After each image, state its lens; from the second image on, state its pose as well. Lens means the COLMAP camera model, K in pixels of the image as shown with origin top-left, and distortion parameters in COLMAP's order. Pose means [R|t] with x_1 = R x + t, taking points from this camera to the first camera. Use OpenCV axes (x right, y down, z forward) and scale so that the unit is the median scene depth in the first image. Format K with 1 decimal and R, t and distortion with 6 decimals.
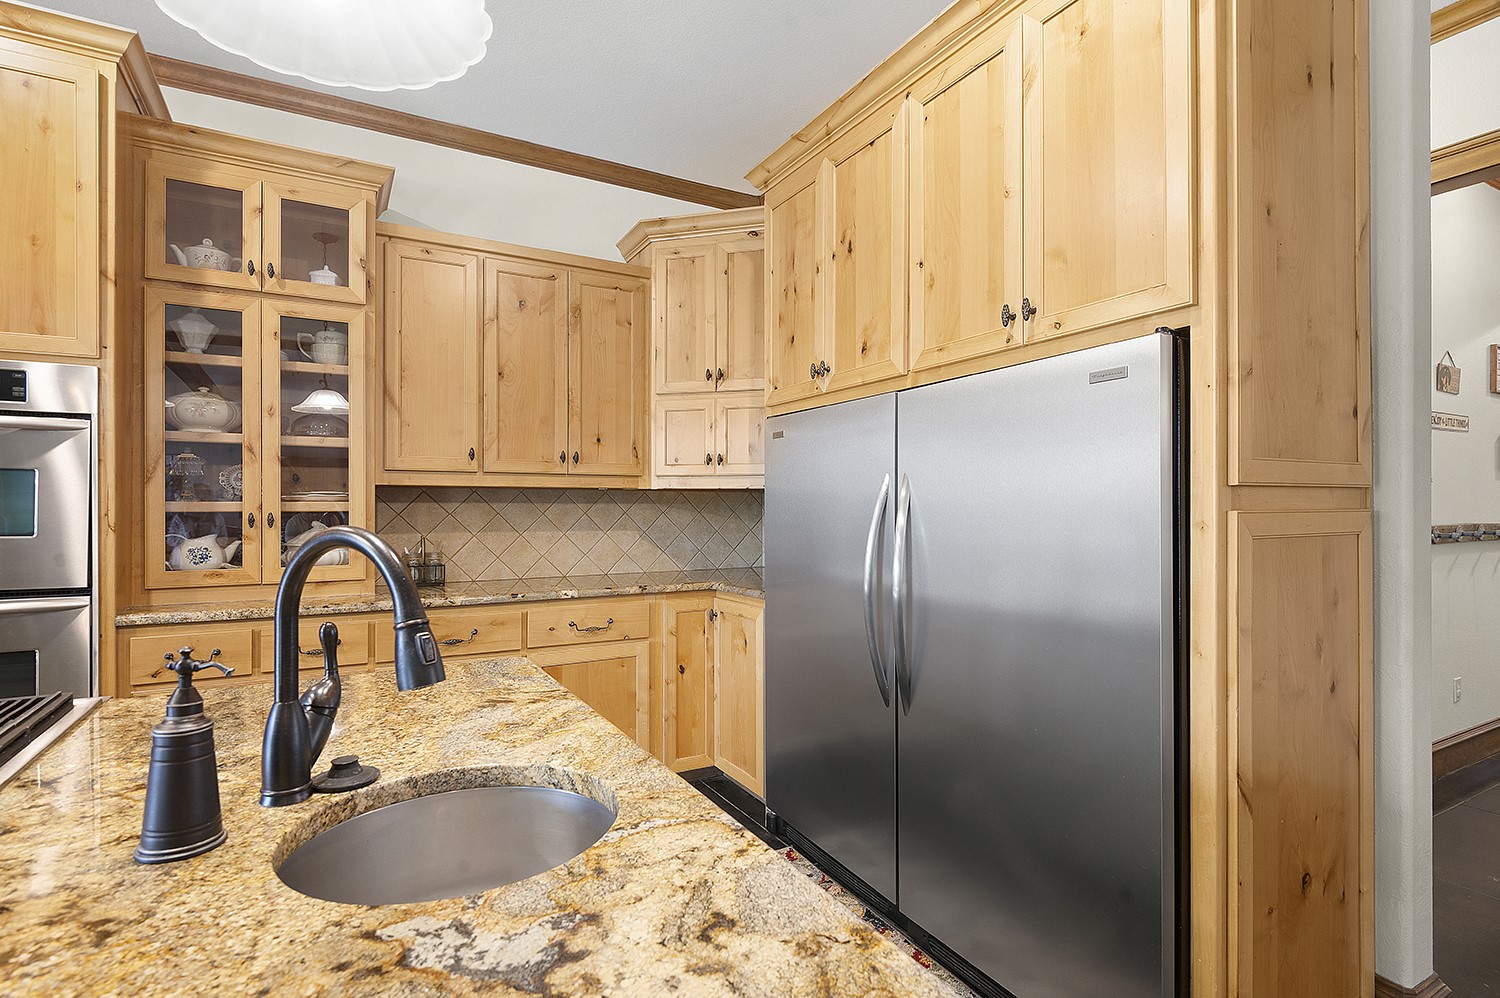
lens RADIAL K [[749.1, 0, 750.6], [0, 749.1, 499.1], [0, 0, 1]] dist [-0.007023, -0.001457]
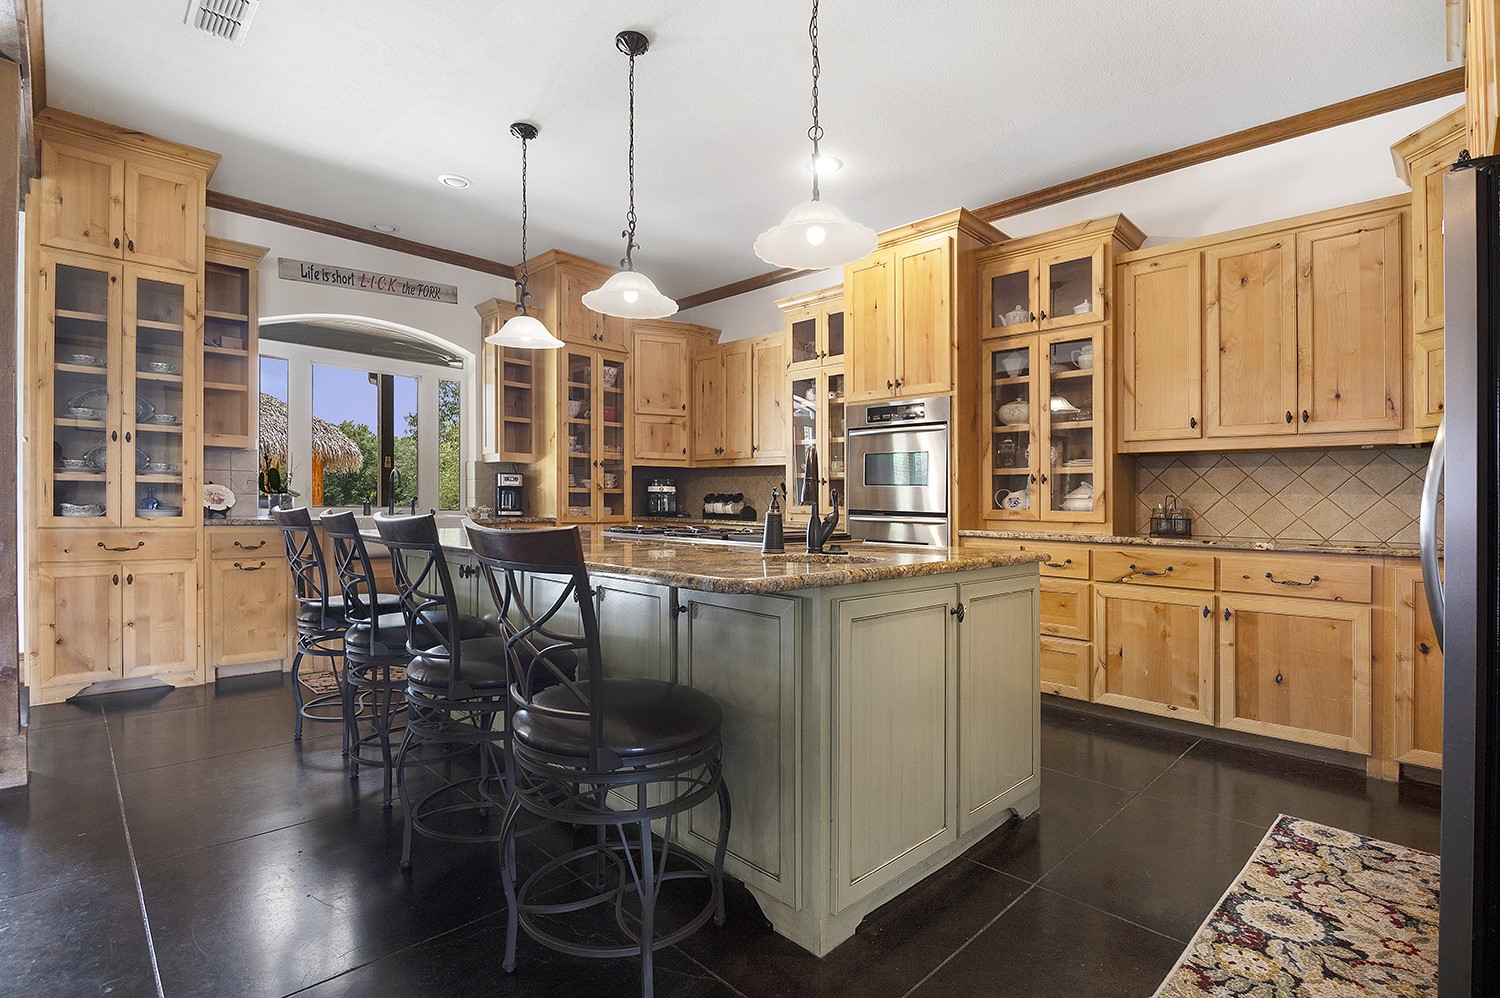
lens RADIAL K [[709.0, 0, 751.0], [0, 709.0, 494.7], [0, 0, 1]] dist [0.003196, -0.004768]
pose [[0.264998, -0.006253, -0.964229, 0.565180], [-0.007714, 0.999933, -0.008604, 0.073667], [0.964218, 0.009718, 0.264932, 0.041352]]
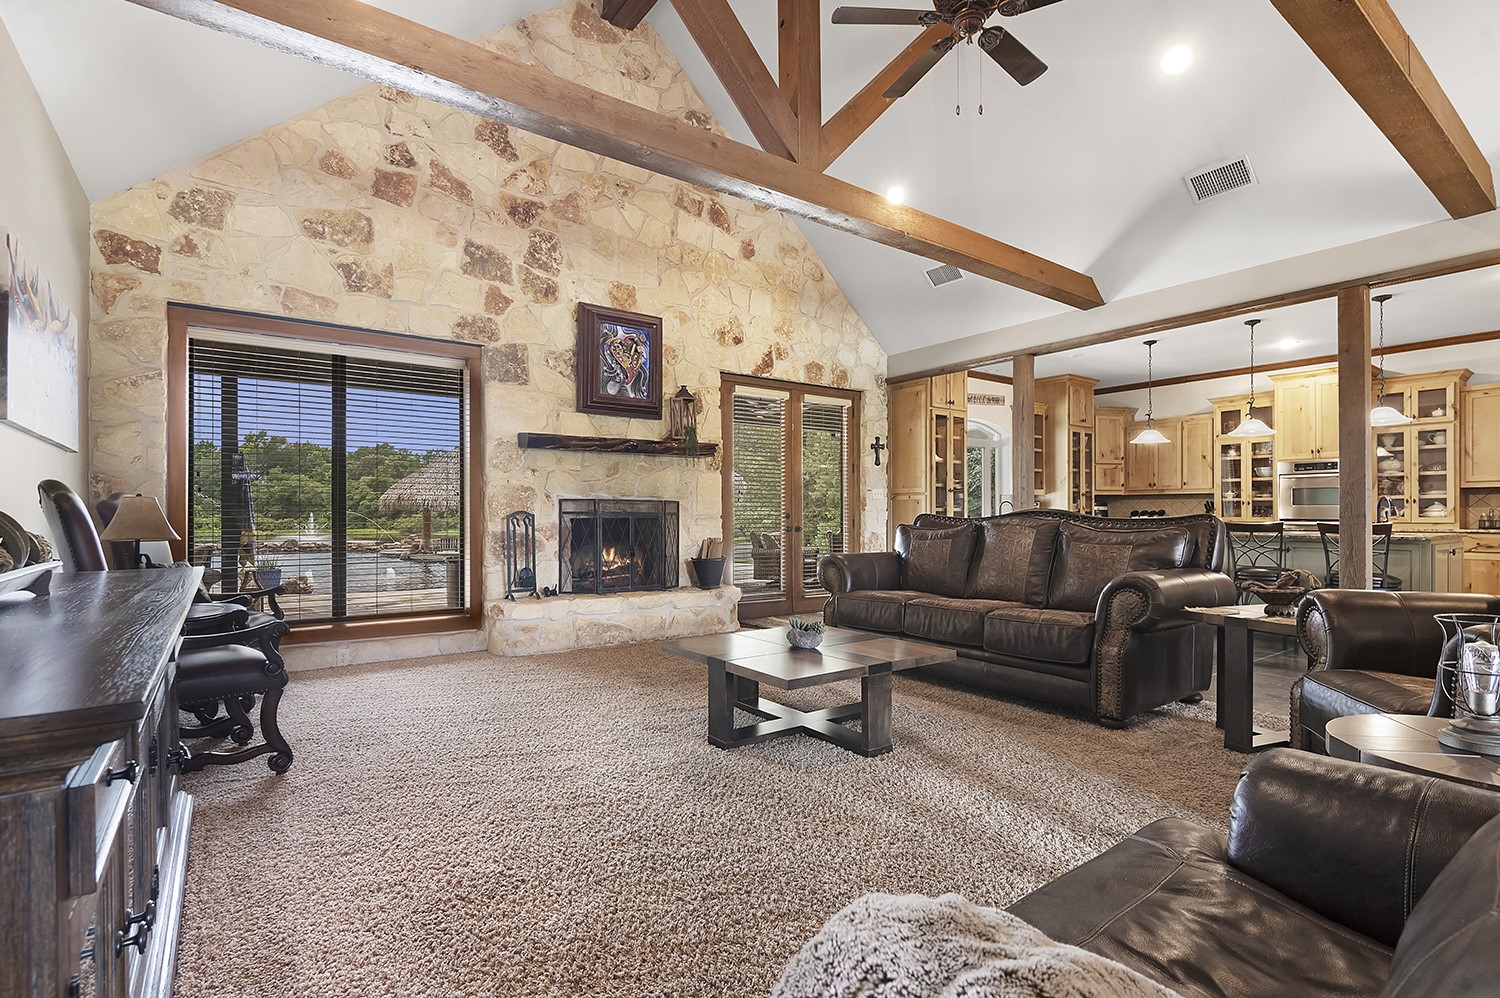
lens RADIAL K [[709.0, 0, 745.0], [0, 709.0, 520.1], [0, 0, 1]] dist [0.003196, -0.004768]
pose [[0.115346, 0.006768, -0.993302, 1.744765], [0.005903, 0.999954, 0.007499, 0.063508], [0.993308, -0.006729, 0.115301, -1.855146]]
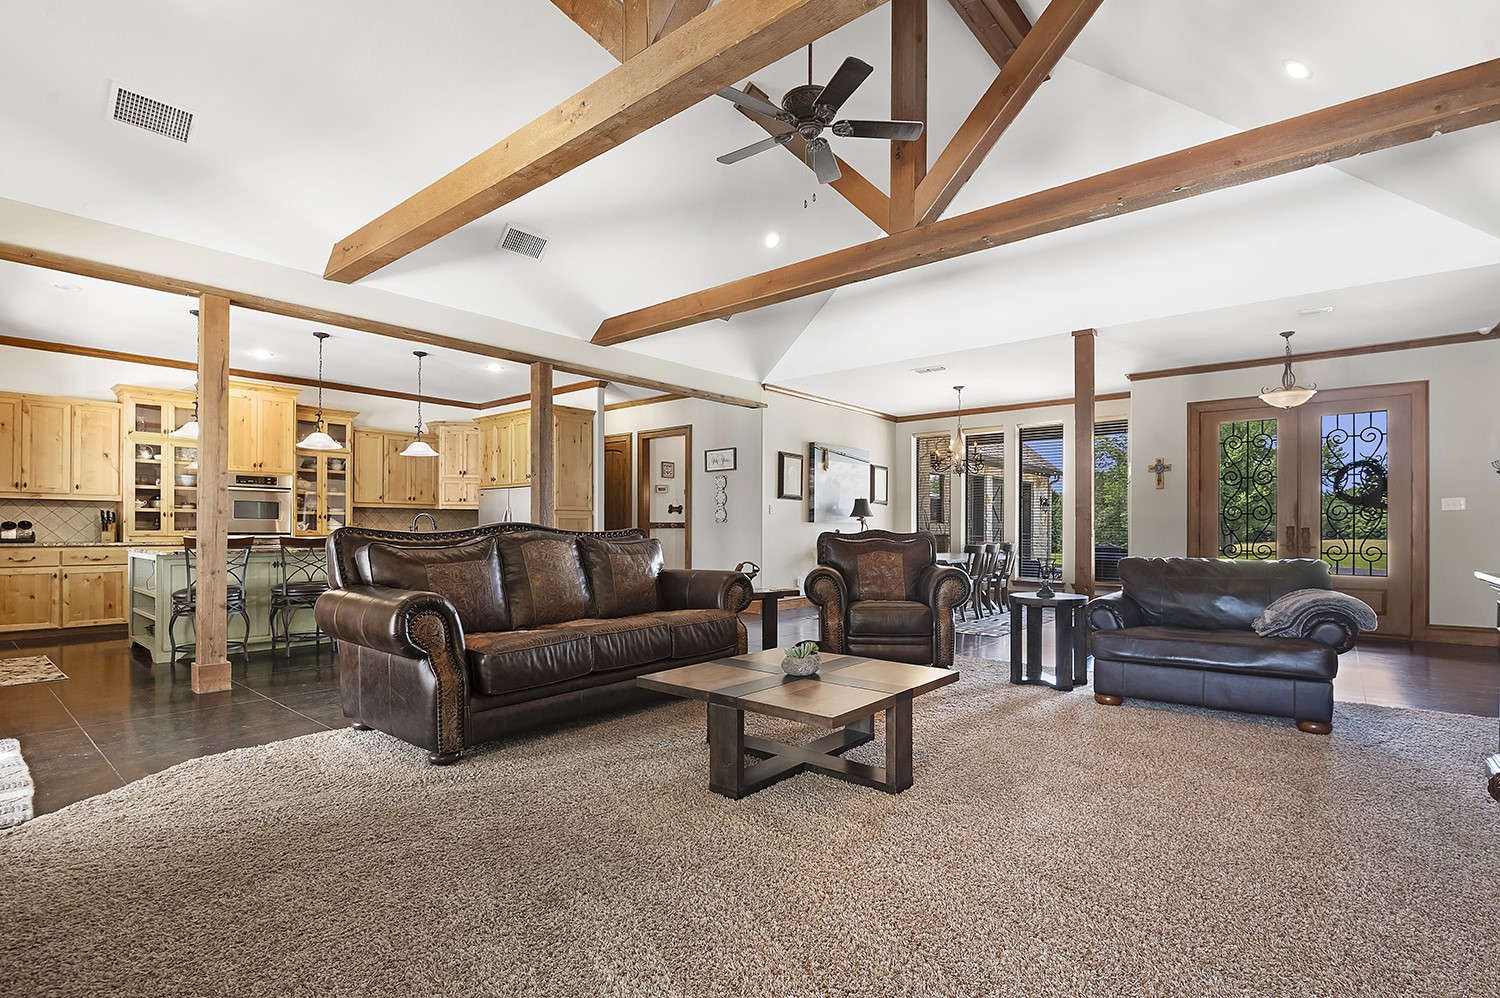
lens RADIAL K [[709.0, 0, 758.1], [0, 709.0, 526.0], [0, 0, 1]] dist [0.003196, -0.004768]
pose [[0.932184, 0.003957, 0.361963, 0.038469], [-0.005544, 0.999979, 0.003346, 0.046809], [-0.361943, -0.005125, 0.932186, -2.646112]]
